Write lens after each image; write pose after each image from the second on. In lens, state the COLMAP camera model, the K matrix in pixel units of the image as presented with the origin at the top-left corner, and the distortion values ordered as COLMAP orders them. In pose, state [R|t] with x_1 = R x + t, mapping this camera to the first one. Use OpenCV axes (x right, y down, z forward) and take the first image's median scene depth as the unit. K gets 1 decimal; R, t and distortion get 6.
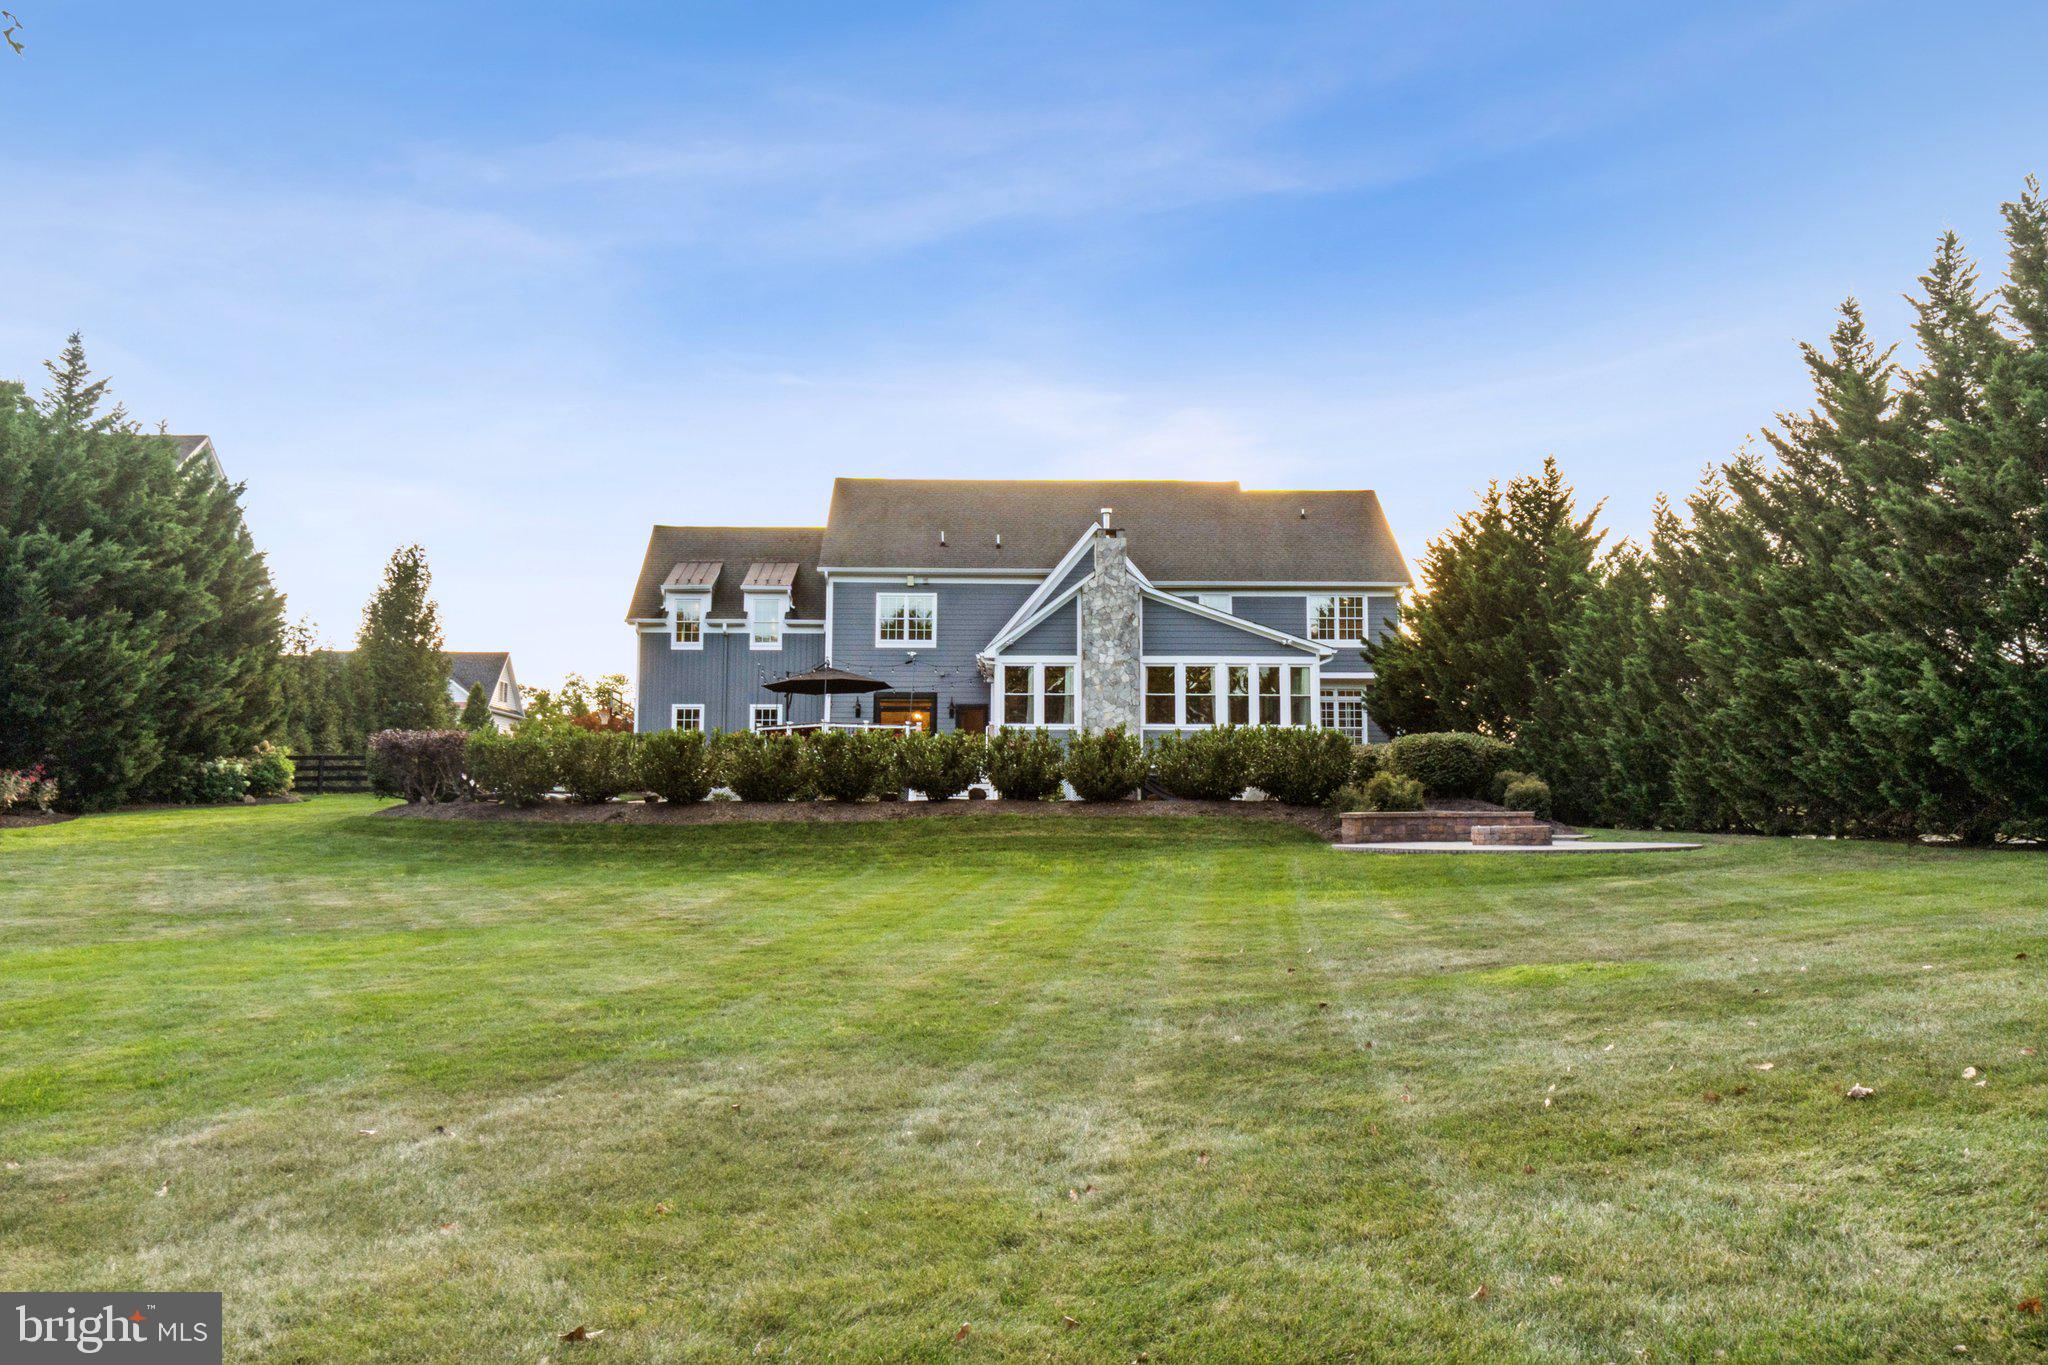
lens RADIAL K [[1611.8, 0, 1024.0], [0, 1611.8, 682.5], [0, 0, 1]] dist [-0.000659, -0.000085]
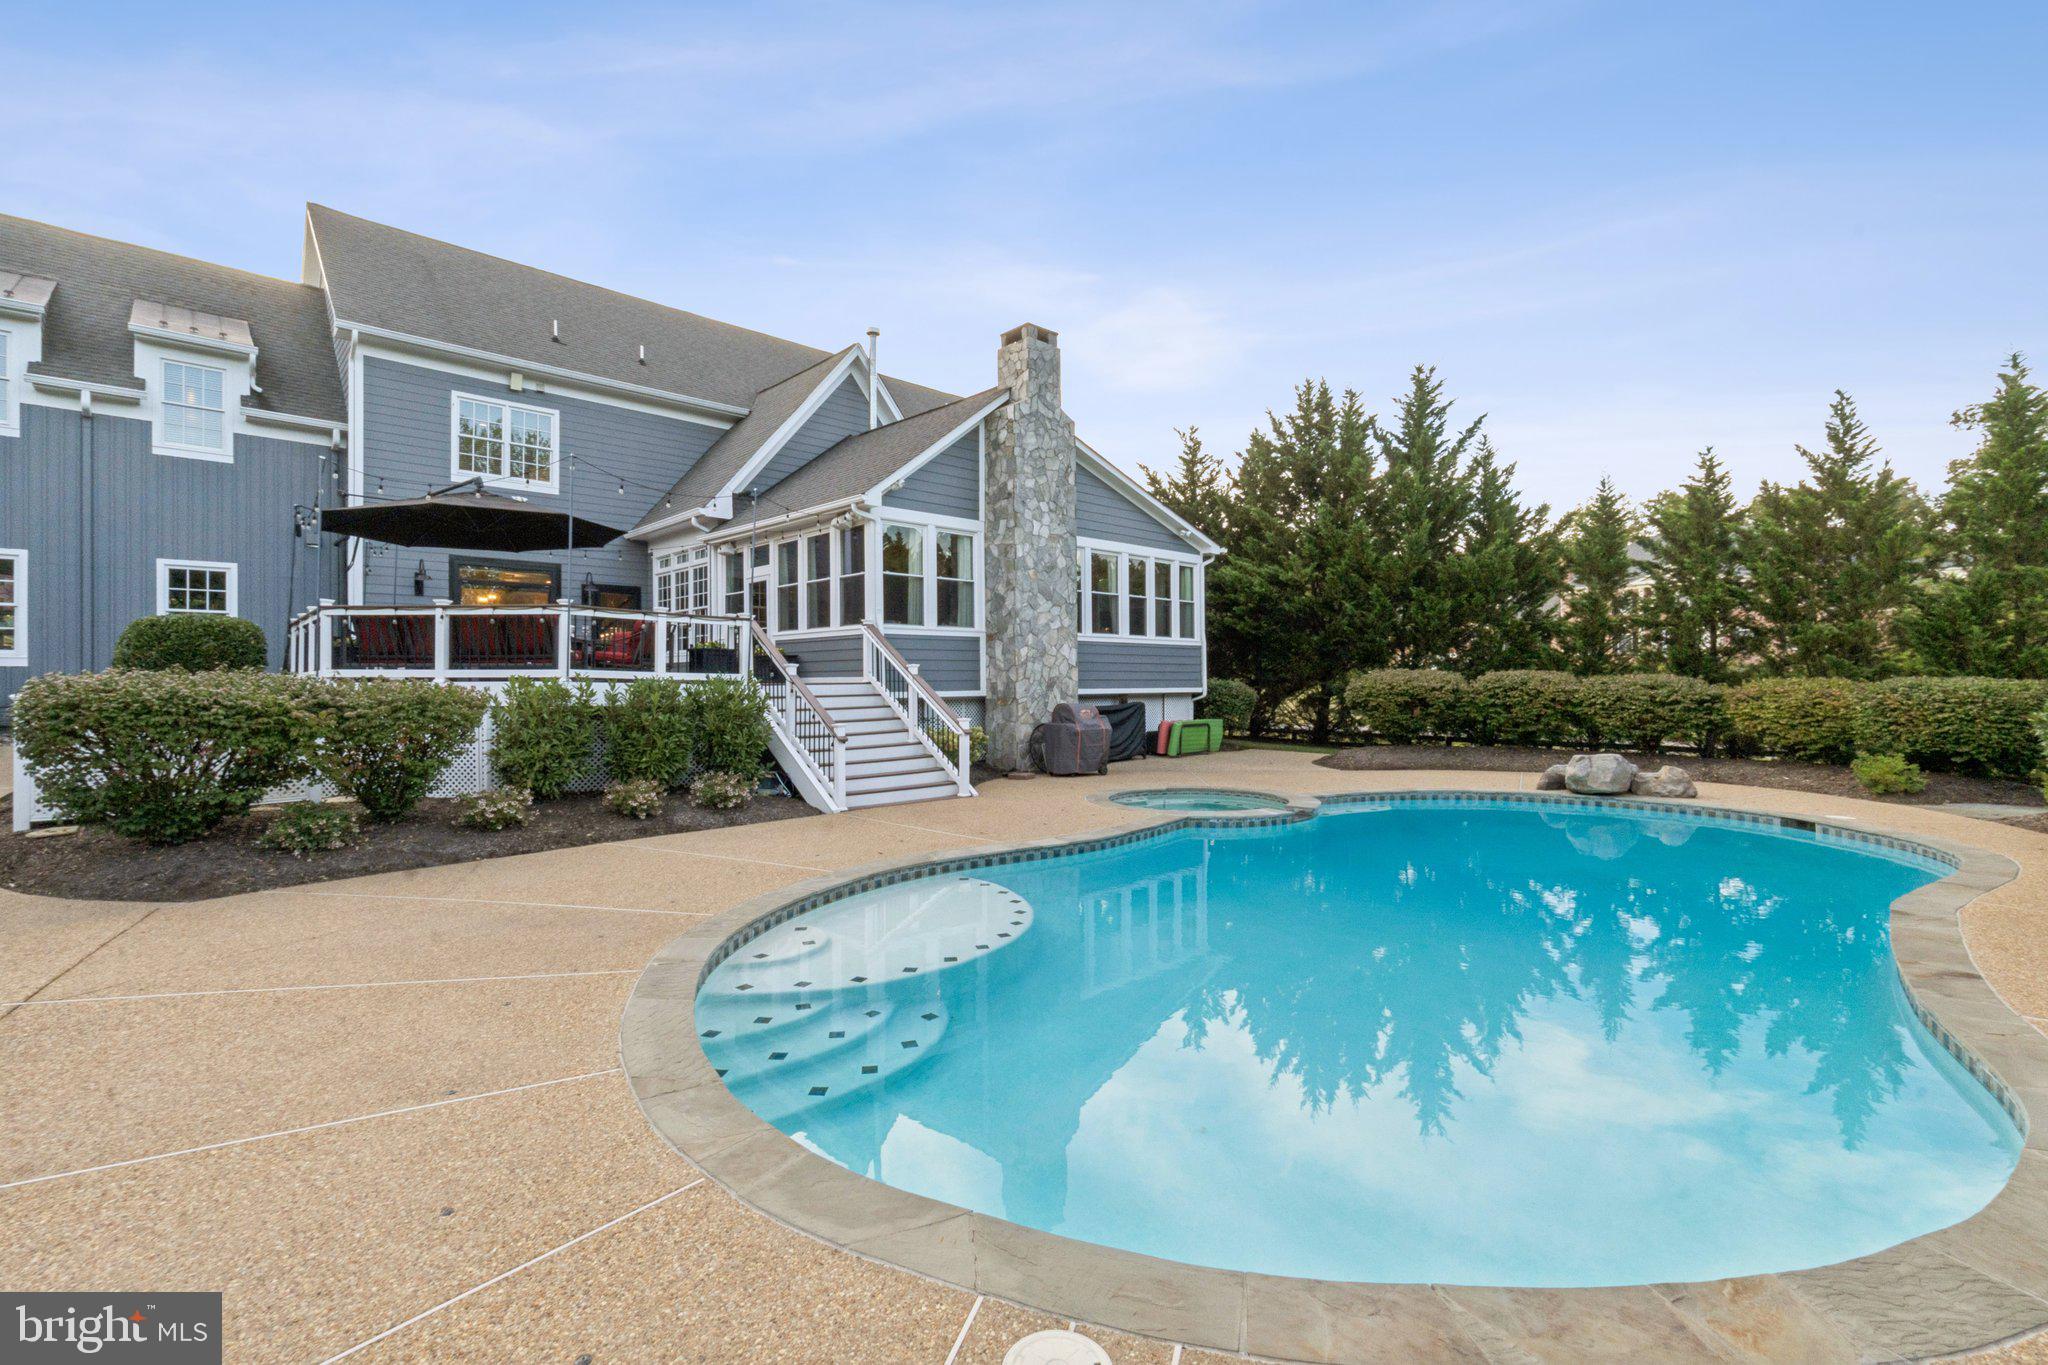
lens RADIAL K [[903.8, 0, 1024.7], [0, 903.8, 651.4], [0, 0, 1]] dist [0.001418, 0.000604]
pose [[0.738929, 0.010202, 0.673706, -0.160853], [-0.055649, 0.997393, 0.045933, 0.014505], [-0.671481, -0.071432, 0.737570, 0.600099]]
